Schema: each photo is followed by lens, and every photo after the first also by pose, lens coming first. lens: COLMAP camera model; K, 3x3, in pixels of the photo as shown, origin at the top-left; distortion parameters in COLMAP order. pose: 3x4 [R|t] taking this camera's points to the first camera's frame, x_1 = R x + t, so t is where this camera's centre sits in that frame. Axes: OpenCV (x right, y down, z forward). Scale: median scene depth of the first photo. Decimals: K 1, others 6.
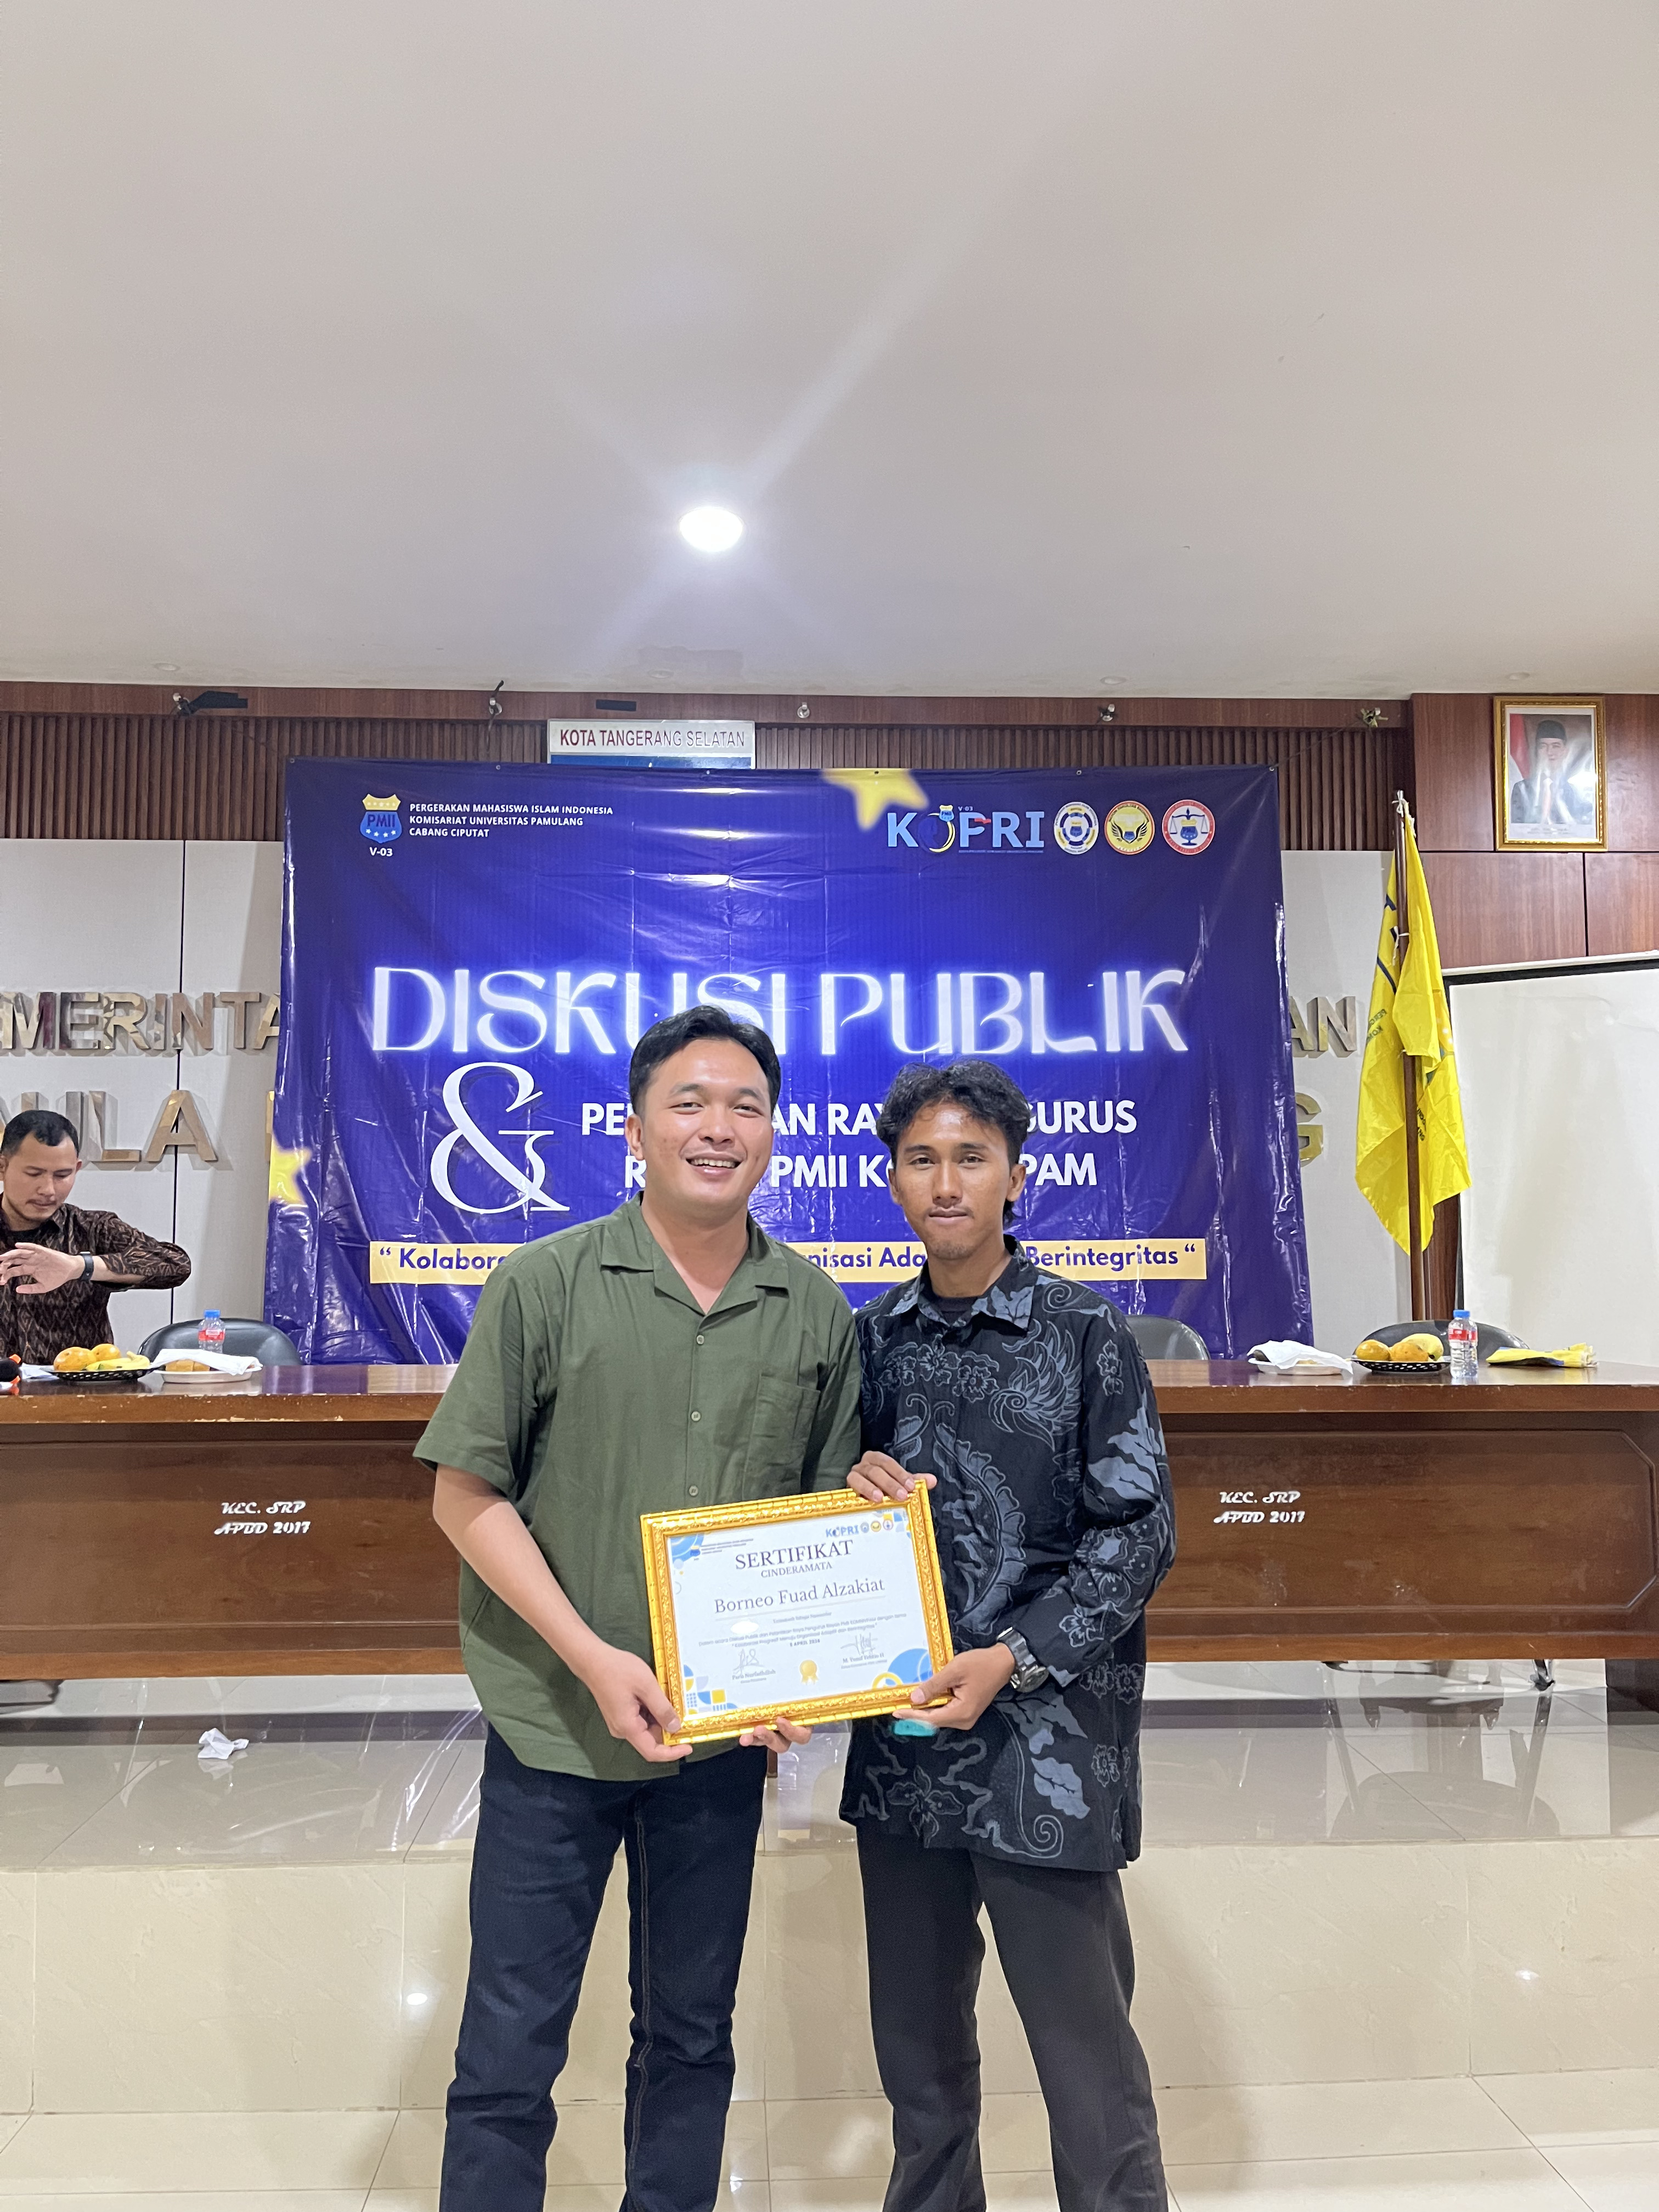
lens RADIAL K [[1642.9, 0, 814.2], [0, 1642.9, 1134.6], [0, 0, 1]] dist [0.054266, -0.076782]
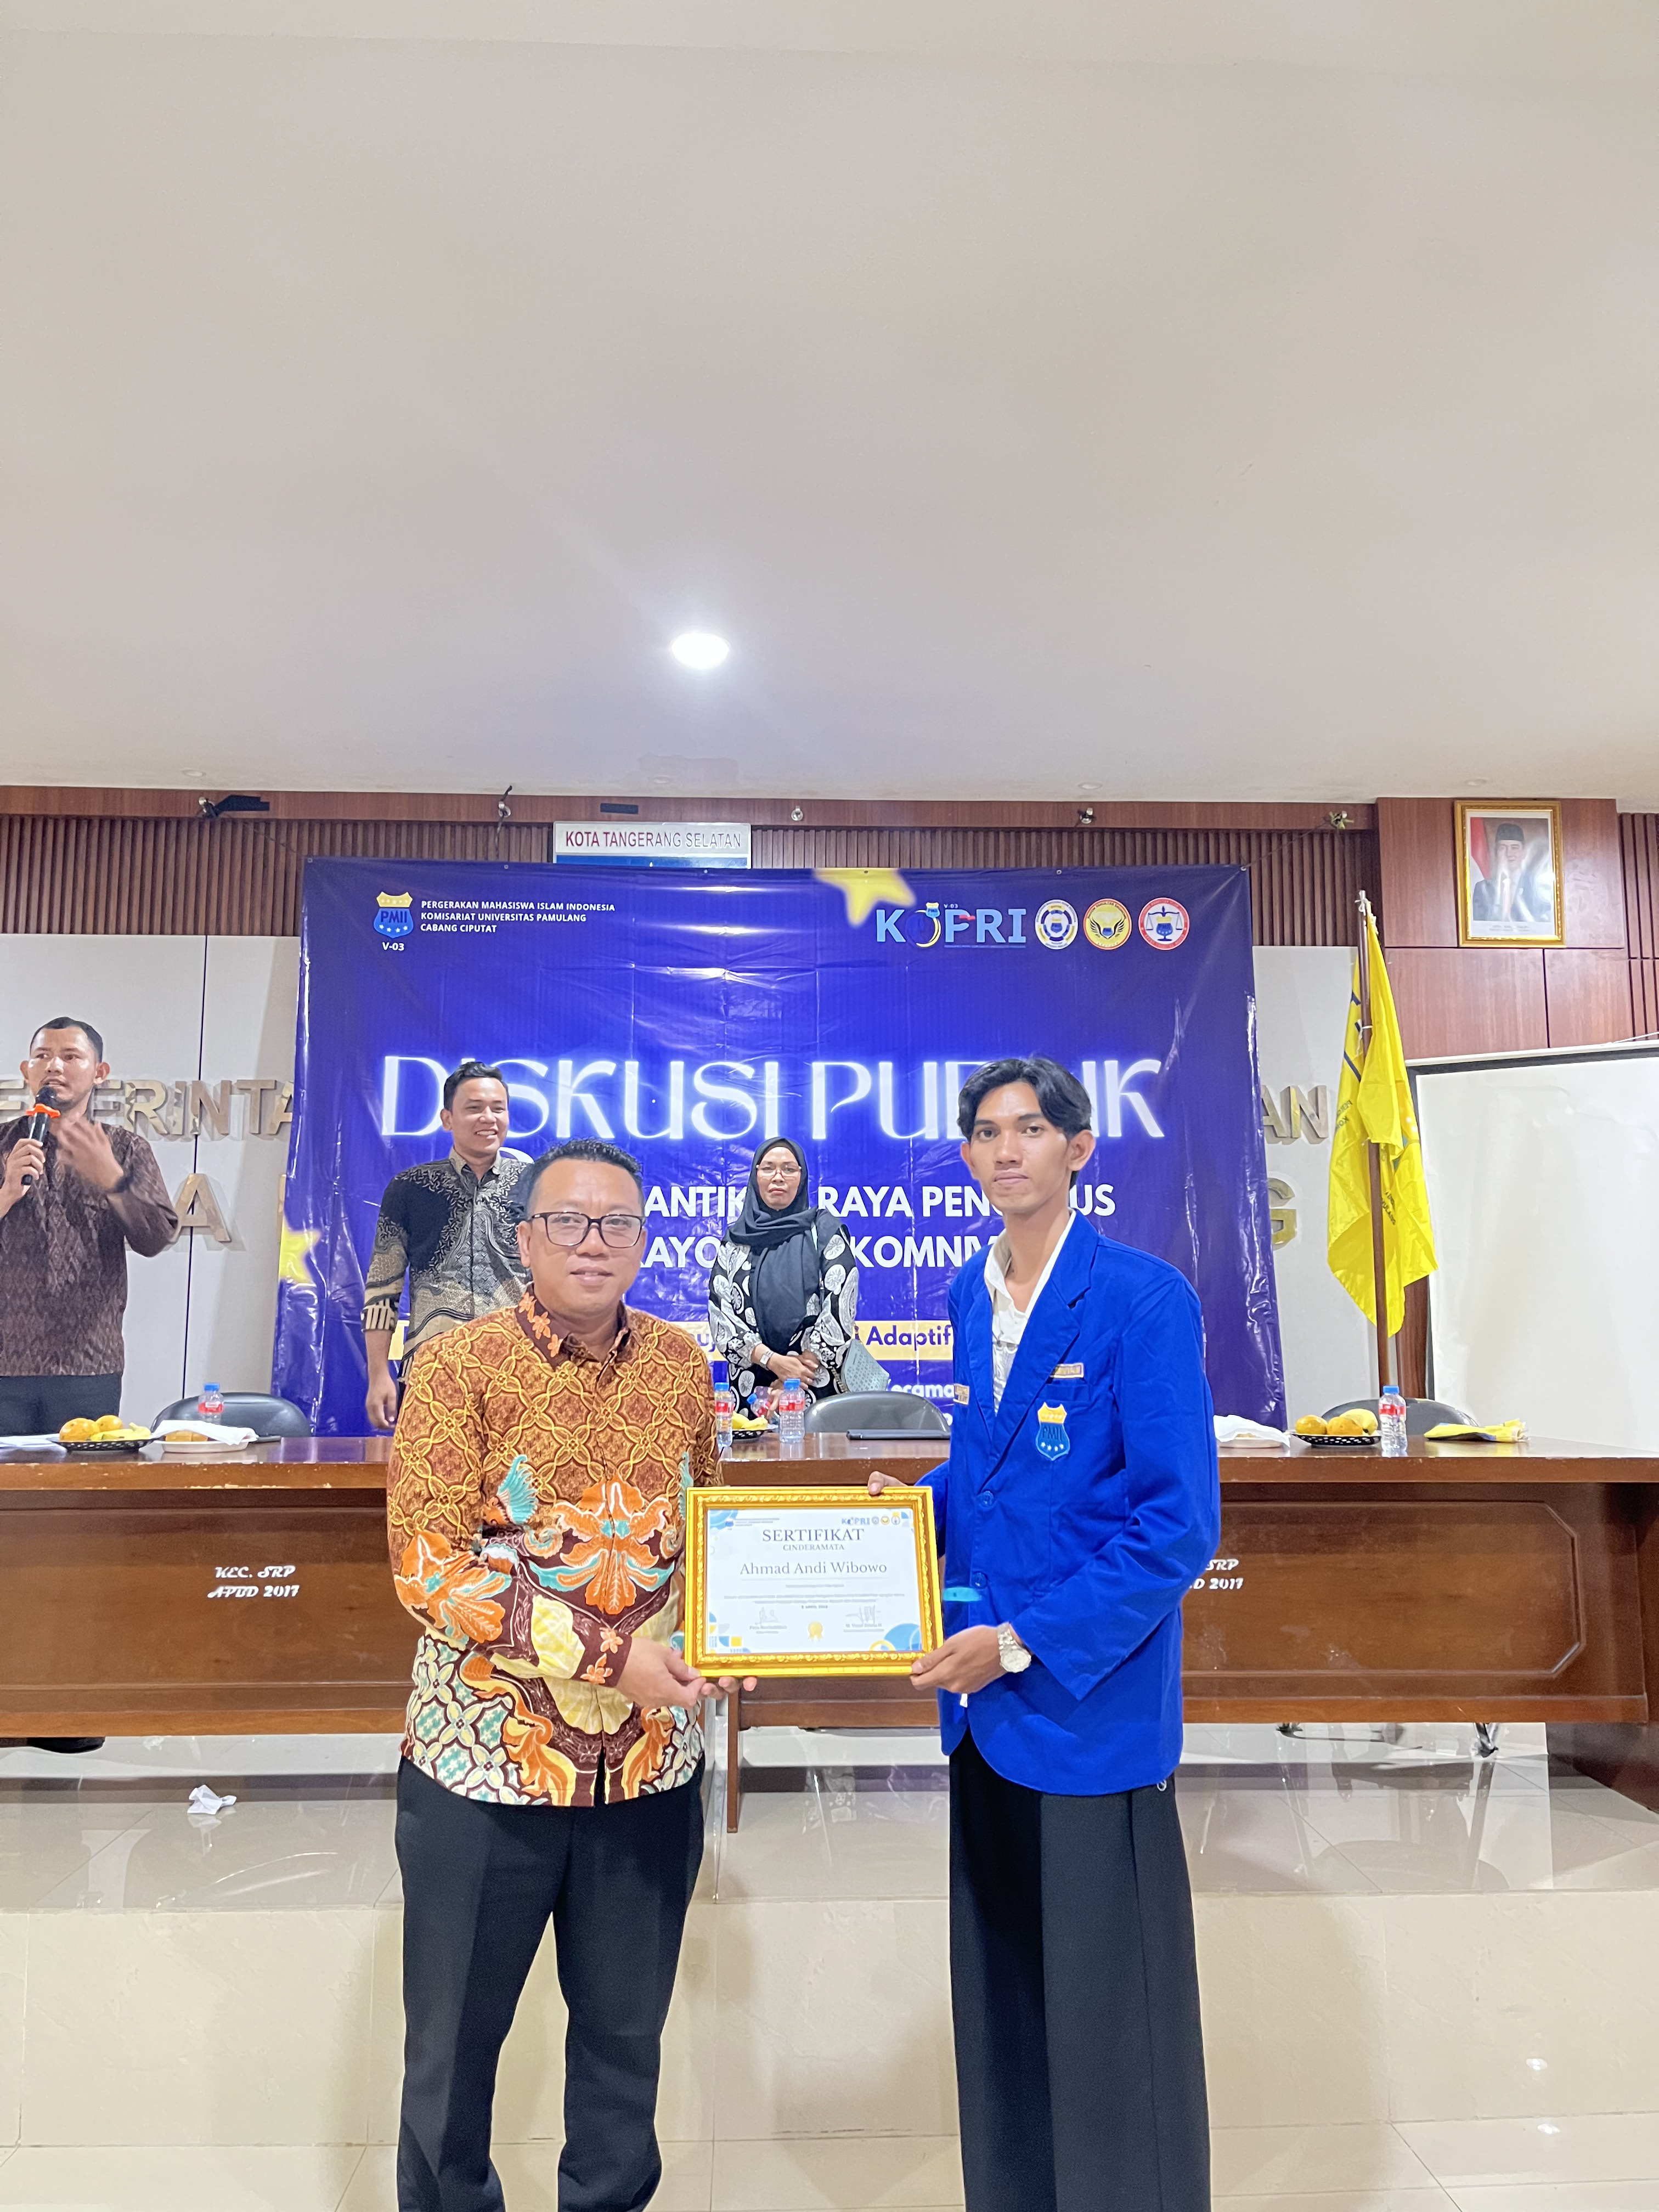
lens RADIAL K [[1642.9, 0, 835.7], [0, 1642.9, 1125.5], [0, 0, 1]] dist [0.054266, -0.076782]
pose [[0.999981, 0.001861, -0.005833, 0.025274], [-0.002172, 0.998544, -0.053898, -0.001630], [0.005725, 0.053910, 0.998529, -0.039814]]
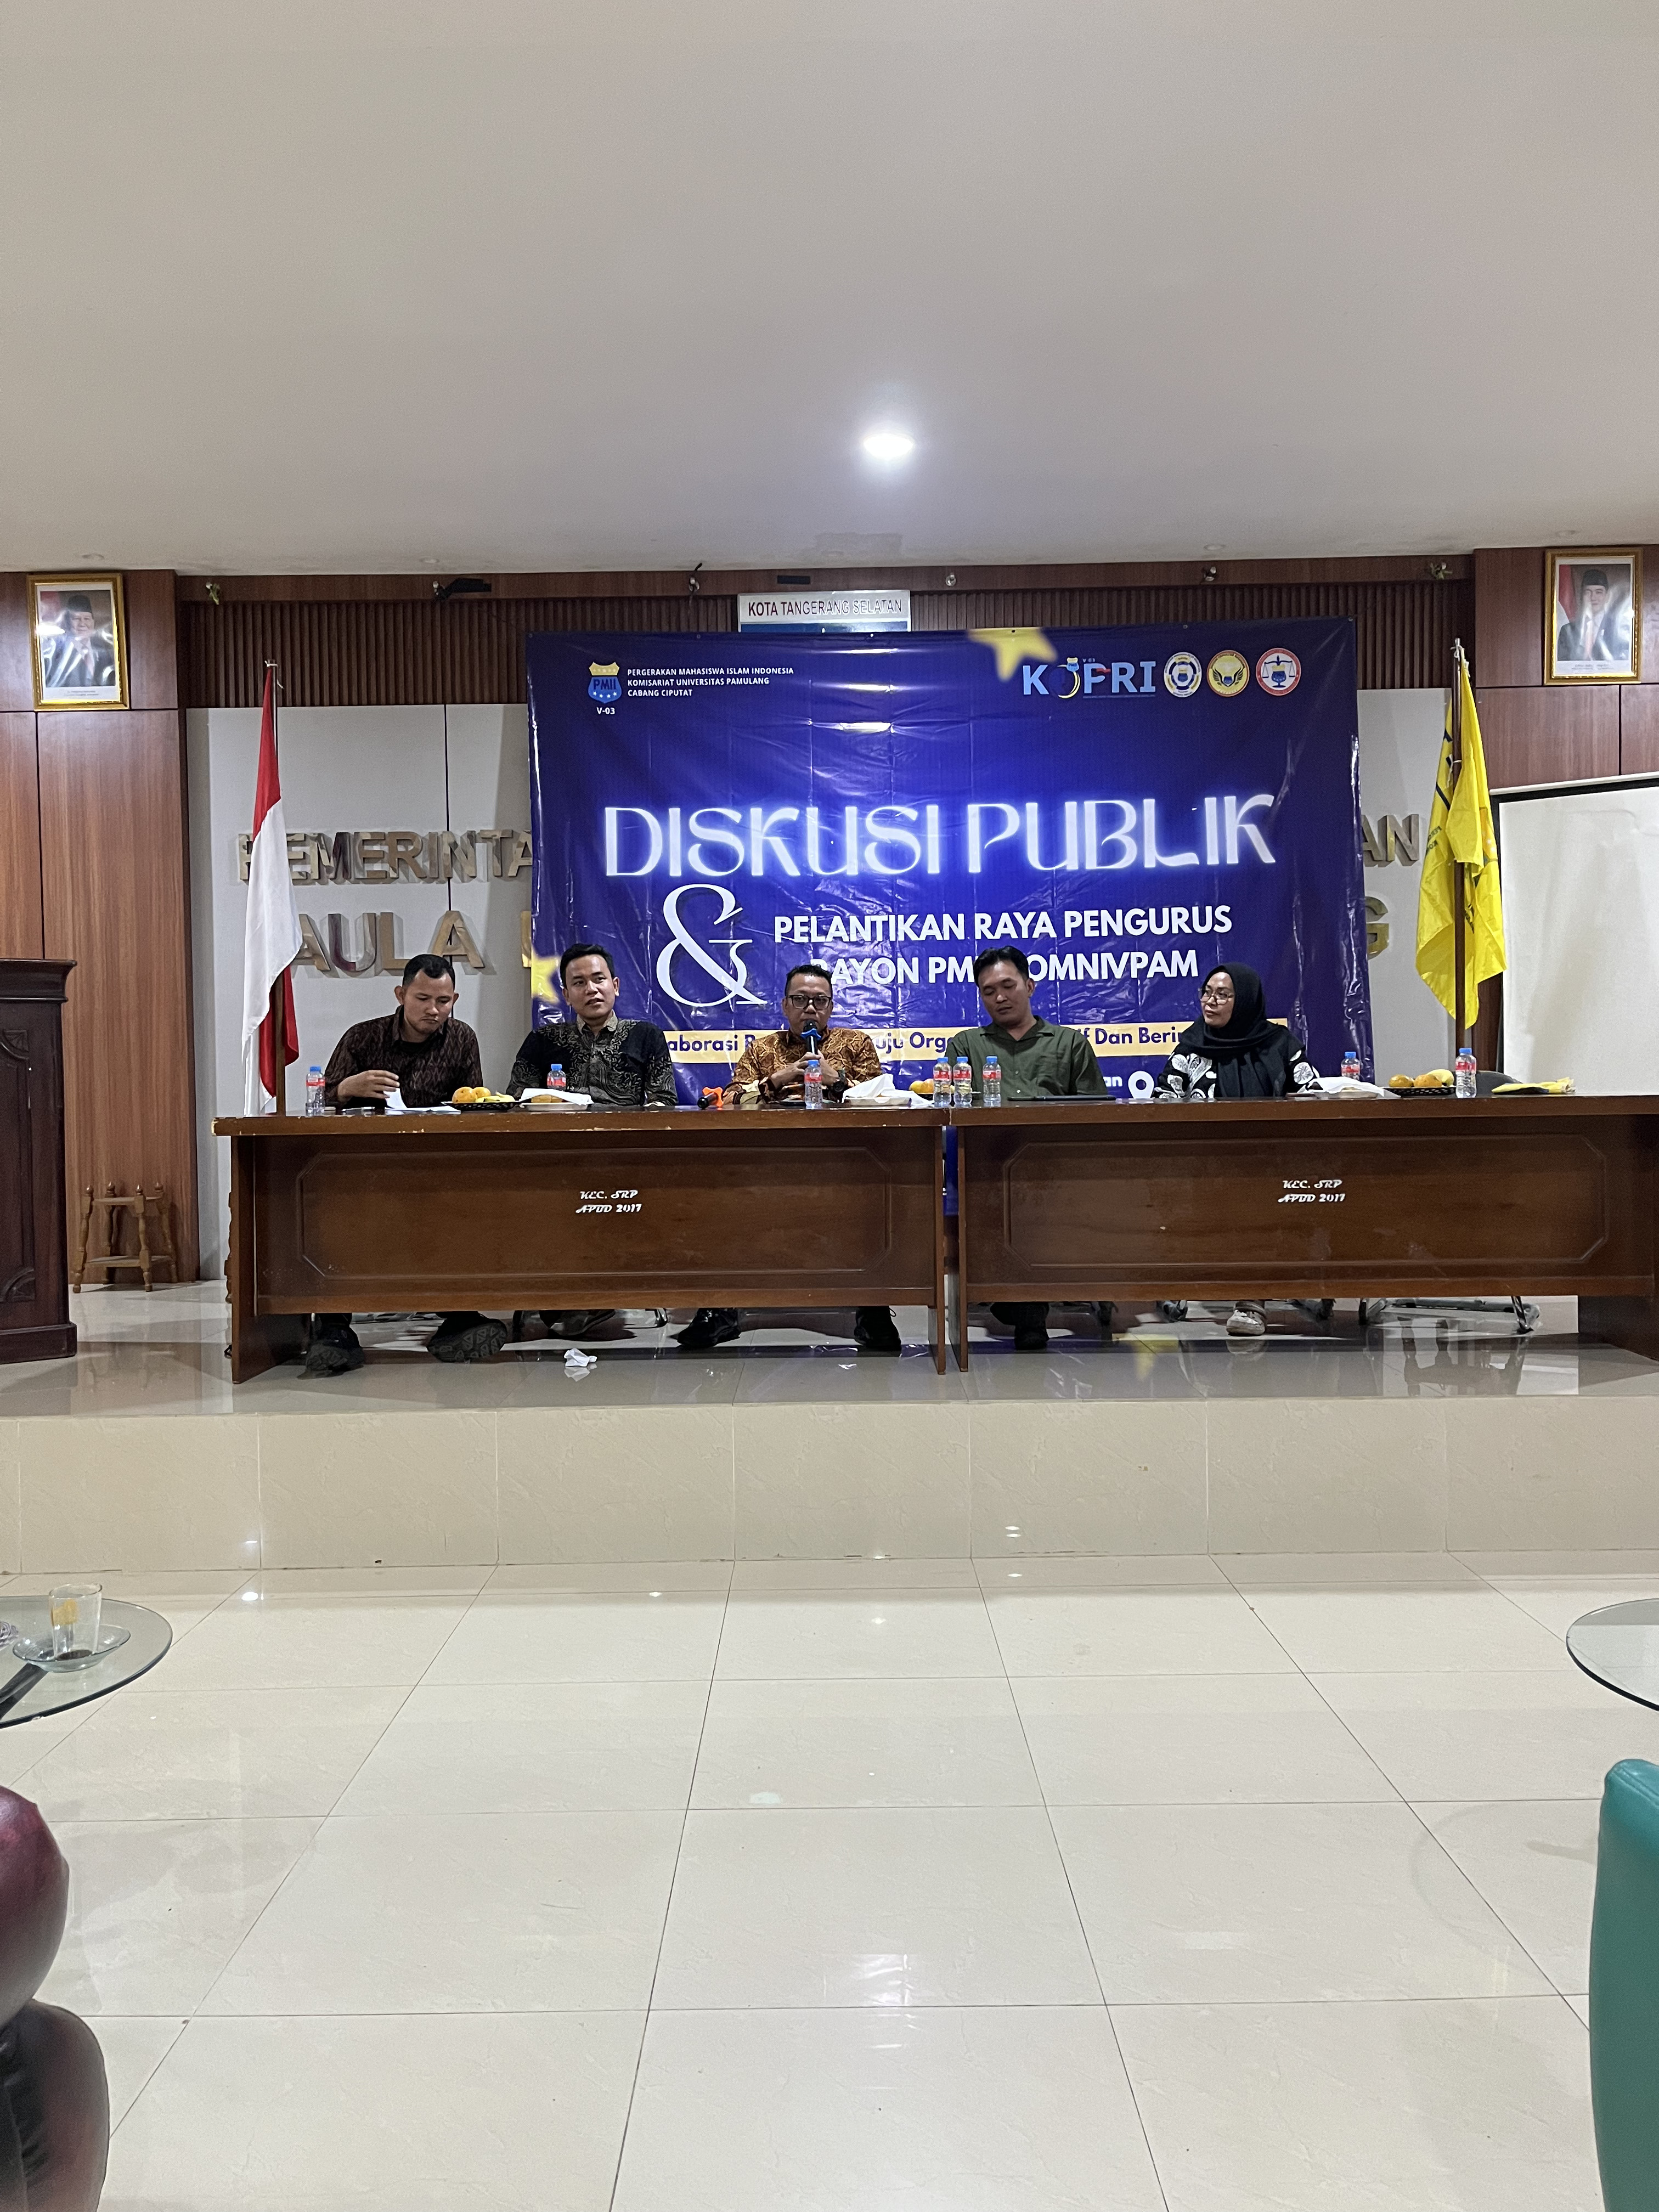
lens RADIAL K [[1642.9, 0, 831.8], [0, 1642.9, 1123.9], [0, 0, 1]] dist [0.054266, -0.076782]
pose [[0.998603, -0.010830, -0.051714, -0.035985], [0.015810, 0.995171, 0.096872, 0.016808], [0.050415, -0.097554, 0.993952, -0.230954]]
